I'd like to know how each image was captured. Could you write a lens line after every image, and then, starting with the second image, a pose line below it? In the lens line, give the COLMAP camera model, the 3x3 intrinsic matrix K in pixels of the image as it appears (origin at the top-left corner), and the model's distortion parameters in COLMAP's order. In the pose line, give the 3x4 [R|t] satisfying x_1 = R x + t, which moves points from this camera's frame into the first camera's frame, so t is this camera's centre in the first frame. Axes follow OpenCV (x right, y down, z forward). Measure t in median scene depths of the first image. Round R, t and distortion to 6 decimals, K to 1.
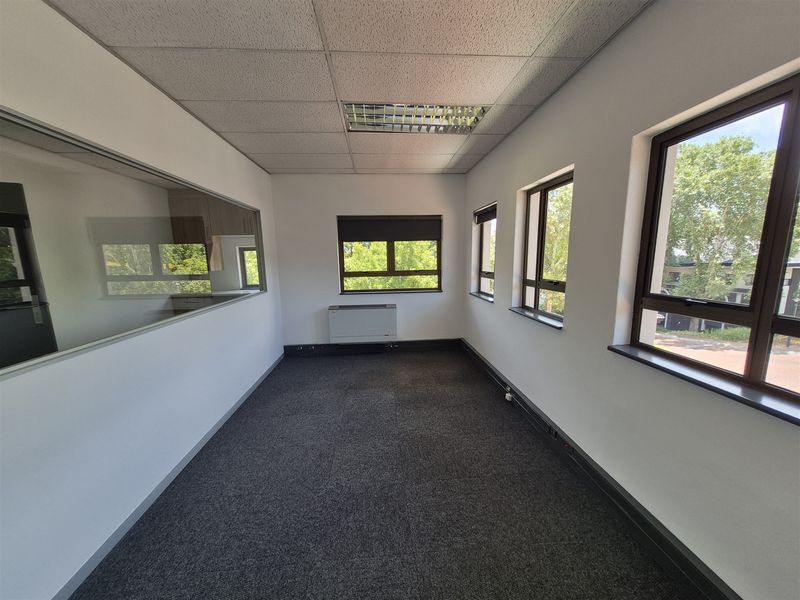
lens RADIAL K [[312.4, 0, 399.4], [0, 312.4, 311.6], [0, 0, 1]] dist [-0.000120, -0.000077]
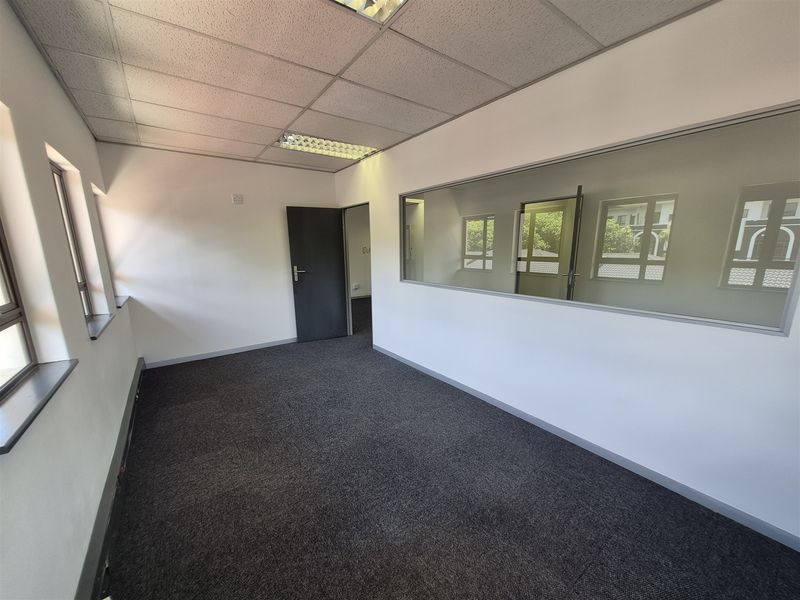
lens RADIAL K [[312.4, 0, 399.4], [0, 312.4, 311.6], [0, 0, 1]] dist [-0.000120, -0.000077]
pose [[-0.846679, 0.140122, -0.513323, 0.134046], [-0.064984, 0.930253, 0.361117, -0.187846], [0.528120, 0.339108, -0.778521, 1.016914]]
